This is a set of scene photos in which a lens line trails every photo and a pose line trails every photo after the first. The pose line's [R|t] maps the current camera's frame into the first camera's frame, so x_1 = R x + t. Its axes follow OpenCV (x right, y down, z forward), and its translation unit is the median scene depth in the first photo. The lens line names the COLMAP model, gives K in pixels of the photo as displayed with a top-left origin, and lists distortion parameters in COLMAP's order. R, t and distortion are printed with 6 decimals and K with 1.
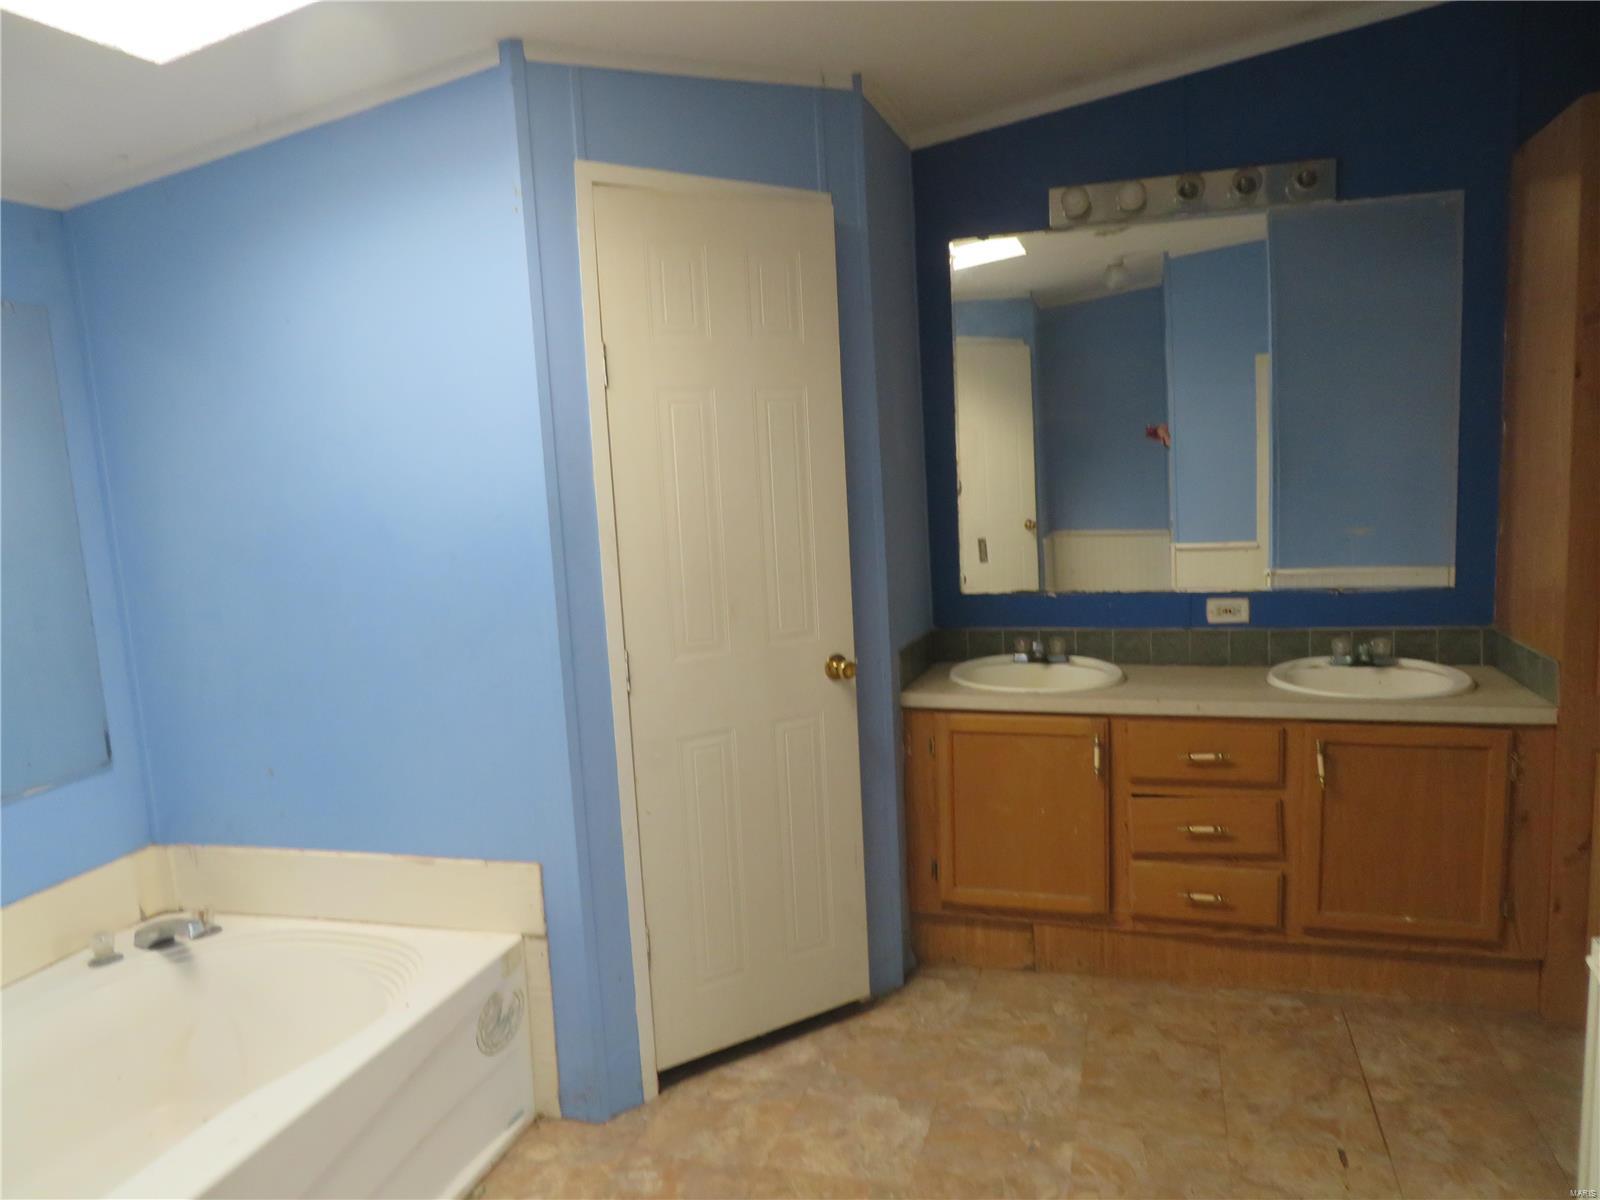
lens RADIAL K [[1166.0, 0, 800.2], [0, 1166.0, 605.3], [0, 0, 1]] dist [0.024873, -0.006918]
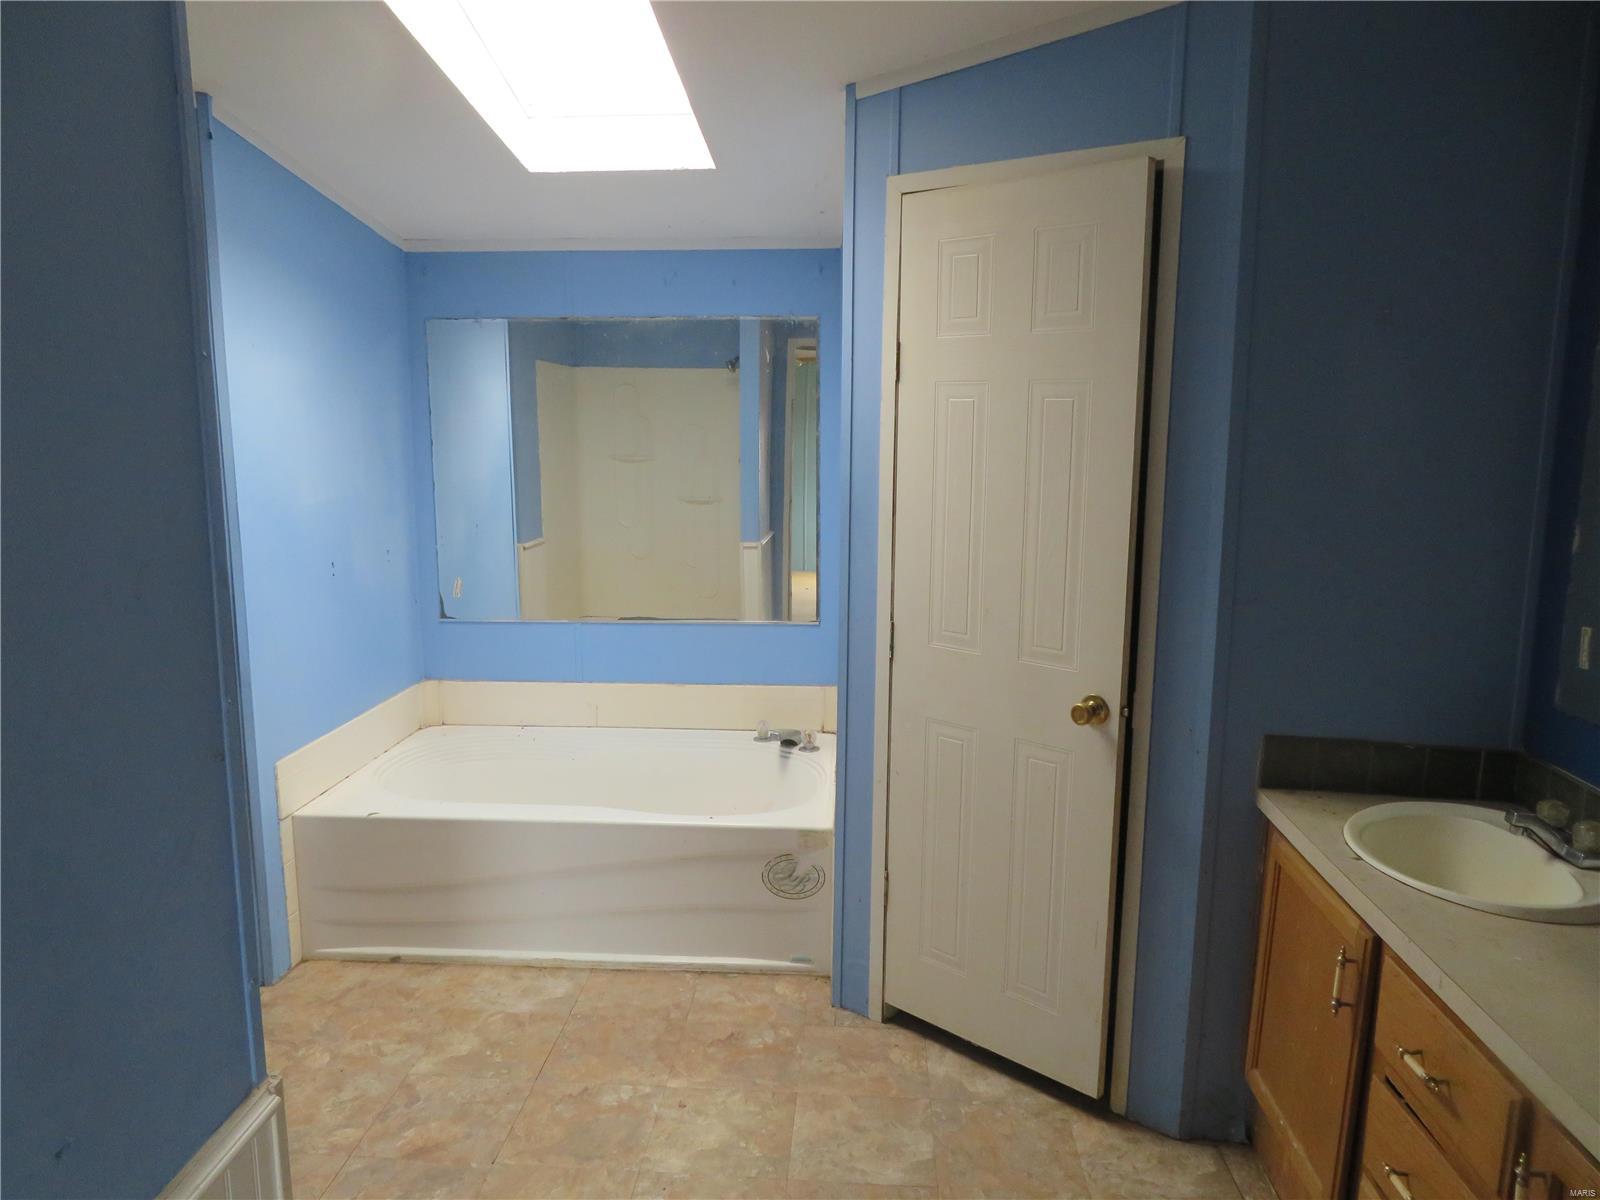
lens RADIAL K [[1166.0, 0, 797.2], [0, 1166.0, 598.5], [0, 0, 1]] dist [0.024873, -0.006918]
pose [[0.224889, 0.203242, -0.952952, 0.856519], [-0.143406, 0.974258, 0.173943, -0.157128], [0.963774, 0.097541, 0.248246, 0.625378]]
